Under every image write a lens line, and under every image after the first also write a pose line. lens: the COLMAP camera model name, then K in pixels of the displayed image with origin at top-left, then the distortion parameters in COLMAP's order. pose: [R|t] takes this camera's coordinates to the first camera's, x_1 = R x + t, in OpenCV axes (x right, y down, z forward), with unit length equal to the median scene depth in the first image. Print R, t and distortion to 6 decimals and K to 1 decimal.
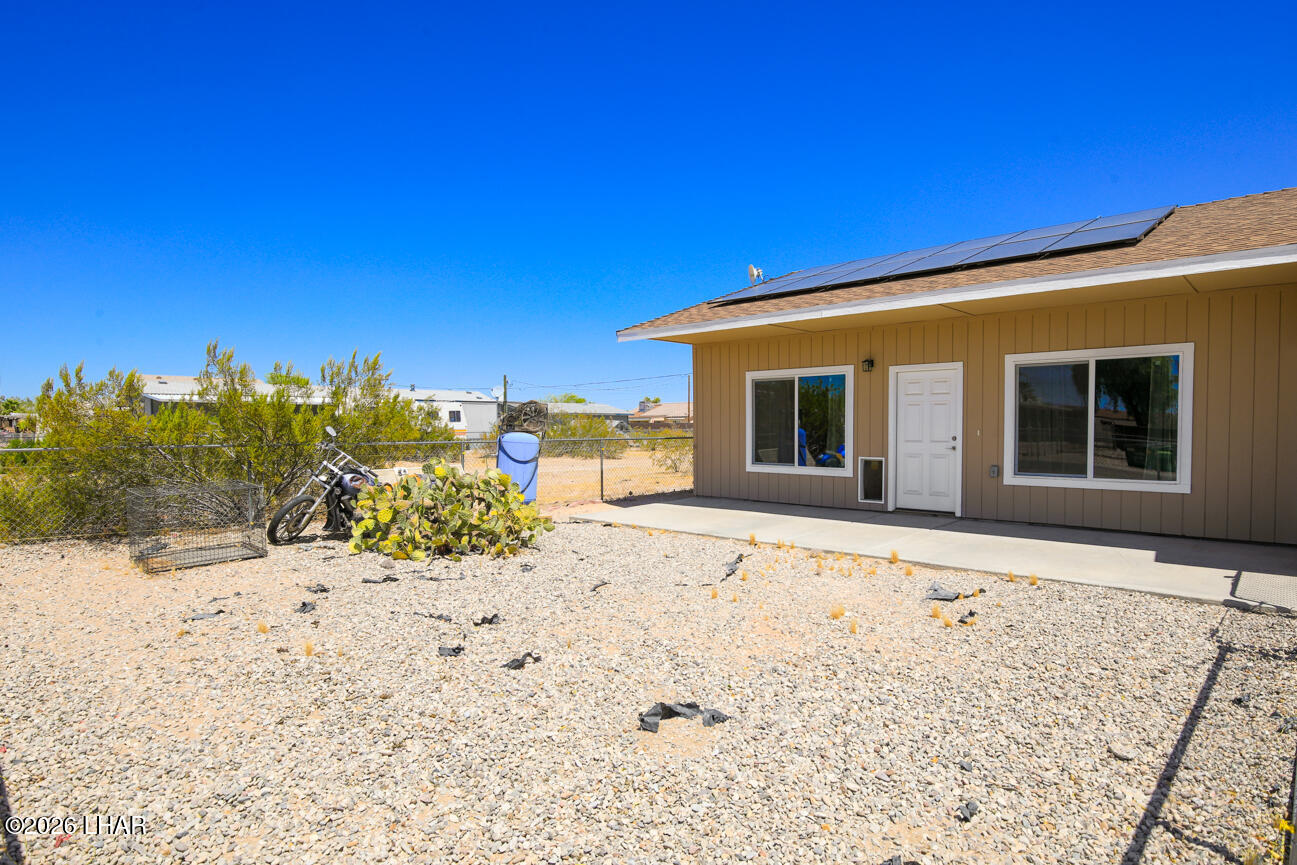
lens RADIAL K [[708.6, 0, 662.3], [0, 708.6, 451.8], [0, 0, 1]] dist [-0.002421, 0.000012]
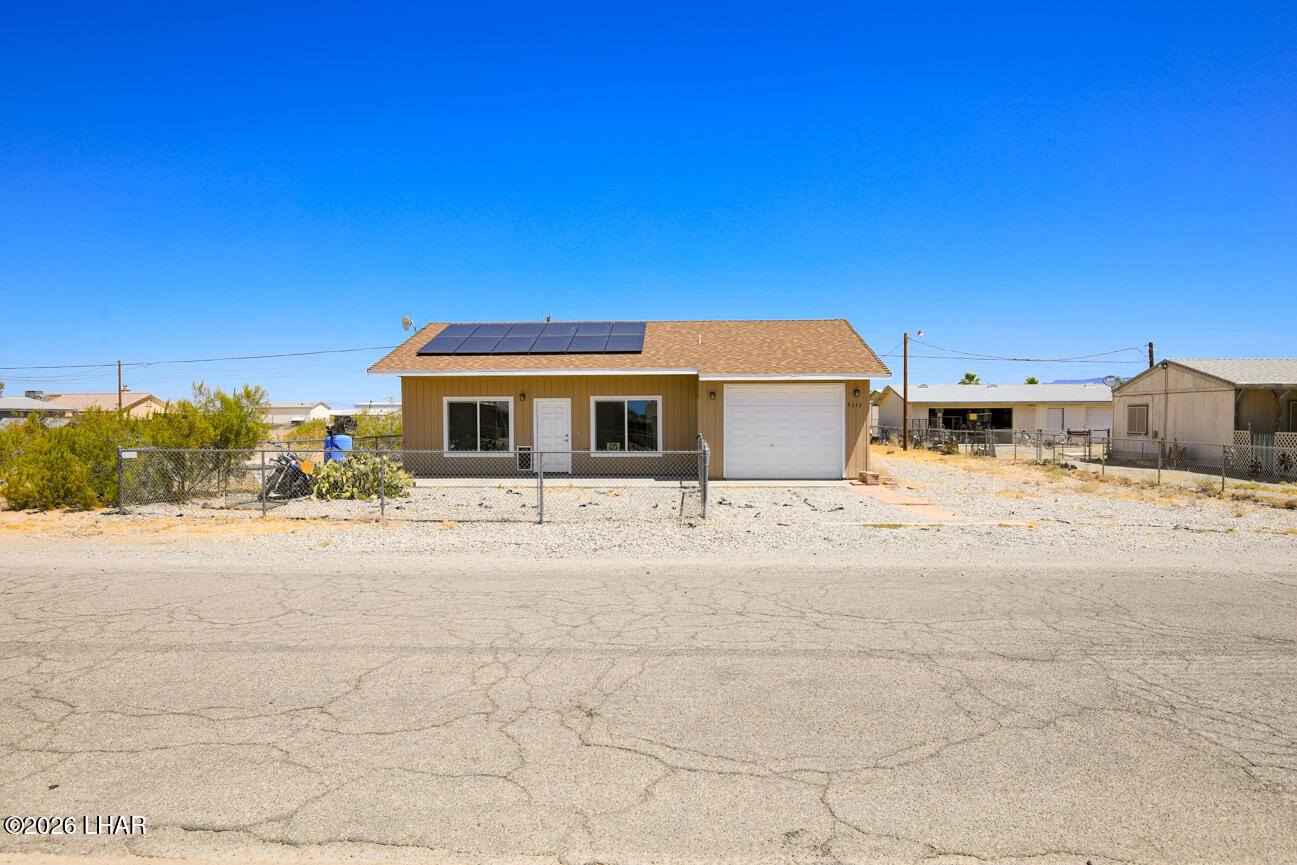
lens RADIAL K [[835.3, 0, 650.1], [0, 835.3, 445.4], [0, 0, 1]] dist [-0.008442, -0.001147]
pose [[0.766956, -0.019467, 0.641404, -0.909832], [0.024066, 0.999709, 0.001564, 0.011063], [-0.641248, 0.014237, 0.767202, -0.952810]]
